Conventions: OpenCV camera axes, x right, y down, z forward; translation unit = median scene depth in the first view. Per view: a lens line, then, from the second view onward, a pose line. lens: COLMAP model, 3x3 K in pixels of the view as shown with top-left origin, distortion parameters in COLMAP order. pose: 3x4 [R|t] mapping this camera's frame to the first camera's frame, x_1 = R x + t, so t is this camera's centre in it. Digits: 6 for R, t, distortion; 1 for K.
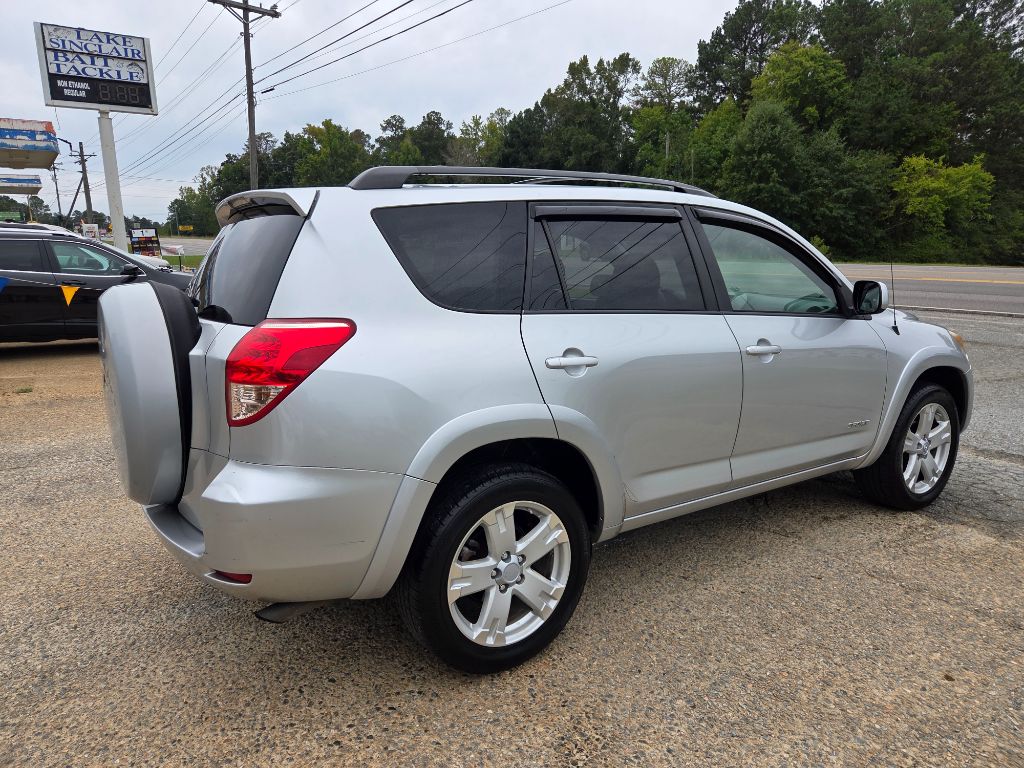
lens RADIAL K [[688.0, 0, 503.7], [0, 688.0, 383.8], [0, 0, 1]] dist [0.064682, -0.046094]
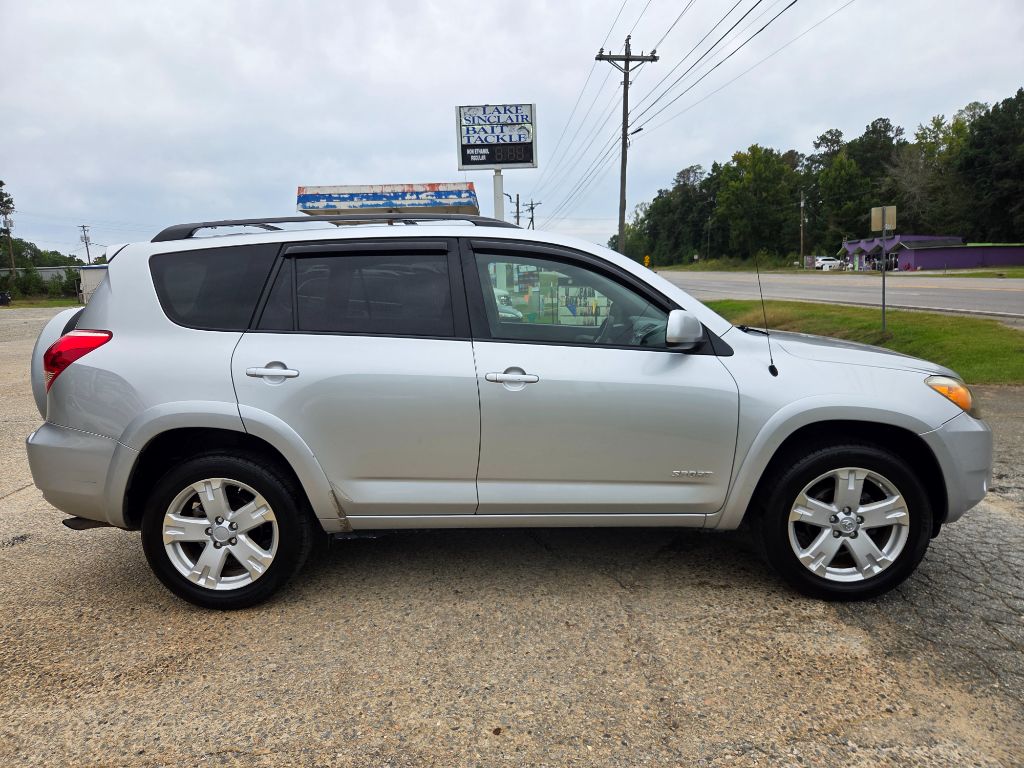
lens RADIAL K [[688.0, 0, 503.5], [0, 688.0, 389.5], [0, 0, 1]] dist [0.064682, -0.046094]
pose [[0.826414, 0.072447, -0.558383, 0.141201], [-0.089372, 0.995994, -0.003048, -0.004368], [0.555925, 0.052423, 0.829578, 0.025907]]
